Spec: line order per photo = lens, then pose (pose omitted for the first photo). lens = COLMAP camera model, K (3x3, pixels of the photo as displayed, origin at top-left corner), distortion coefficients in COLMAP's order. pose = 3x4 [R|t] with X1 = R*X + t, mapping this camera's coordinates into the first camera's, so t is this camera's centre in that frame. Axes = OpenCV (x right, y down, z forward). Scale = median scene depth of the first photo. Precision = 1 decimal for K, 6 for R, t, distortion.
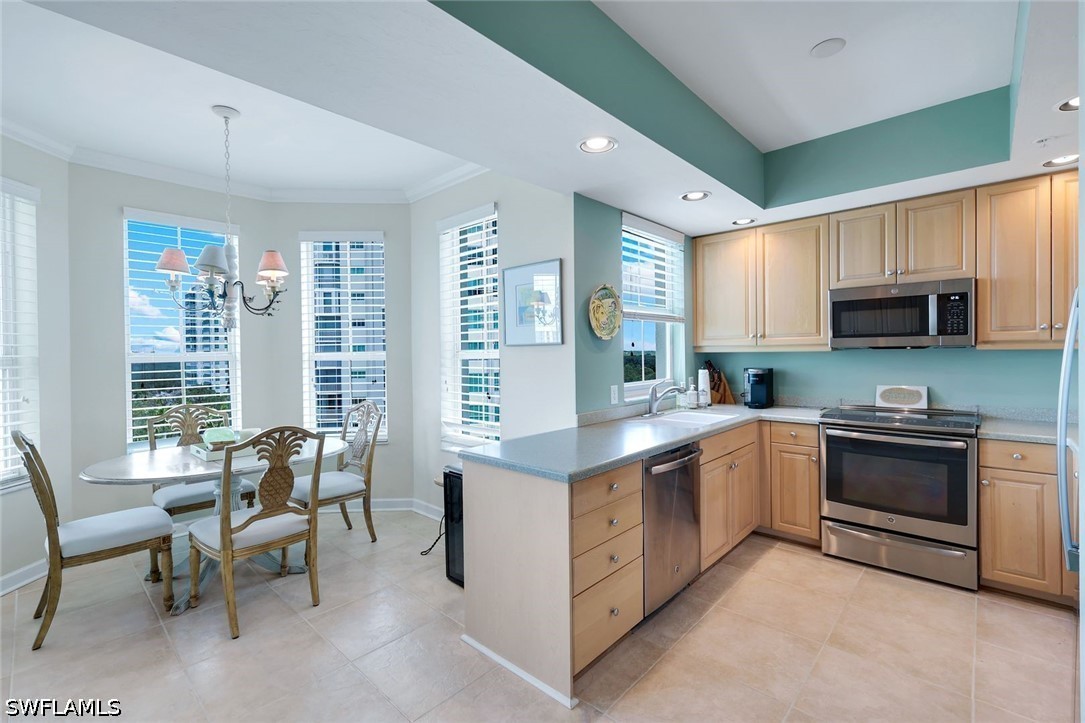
lens RADIAL K [[479.1, 0, 548.4], [0, 479.1, 355.9], [0, 0, 1]] dist [0.011857, 0.000065]
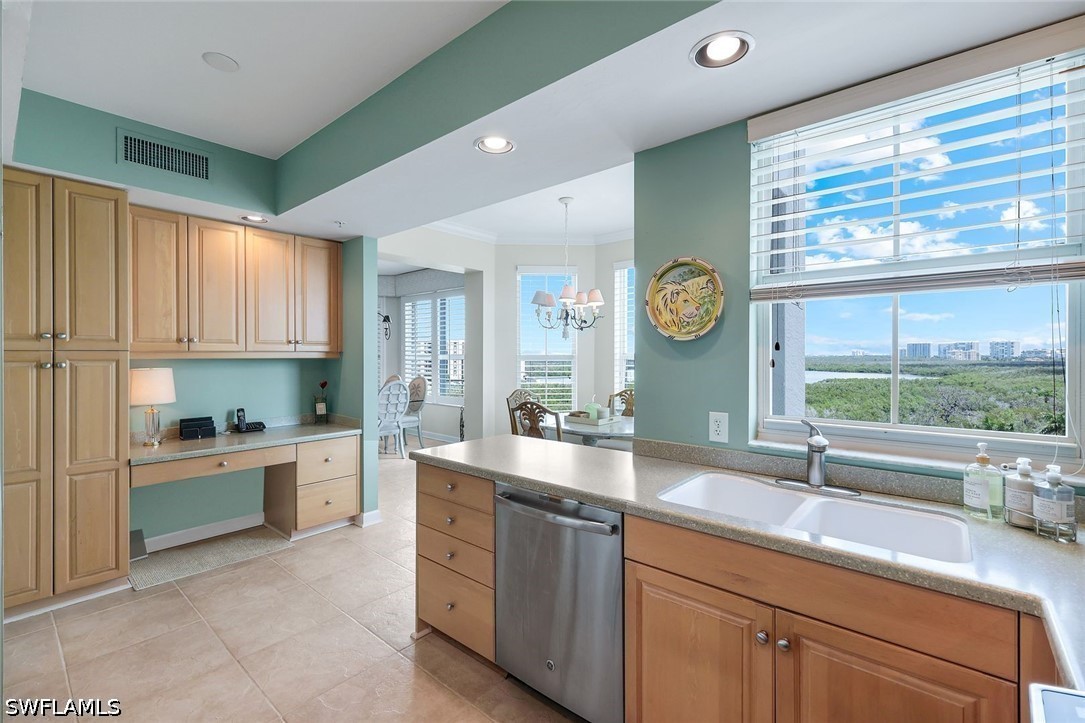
lens RADIAL K [[479.1, 0, 541.1], [0, 479.1, 356.8], [0, 0, 1]] dist [0.011857, 0.000065]
pose [[0.013489, 0.018299, -0.999742, 0.805433], [-0.006210, 0.999815, 0.018217, -0.022391], [0.999890, 0.005962, 0.013600, 0.805692]]
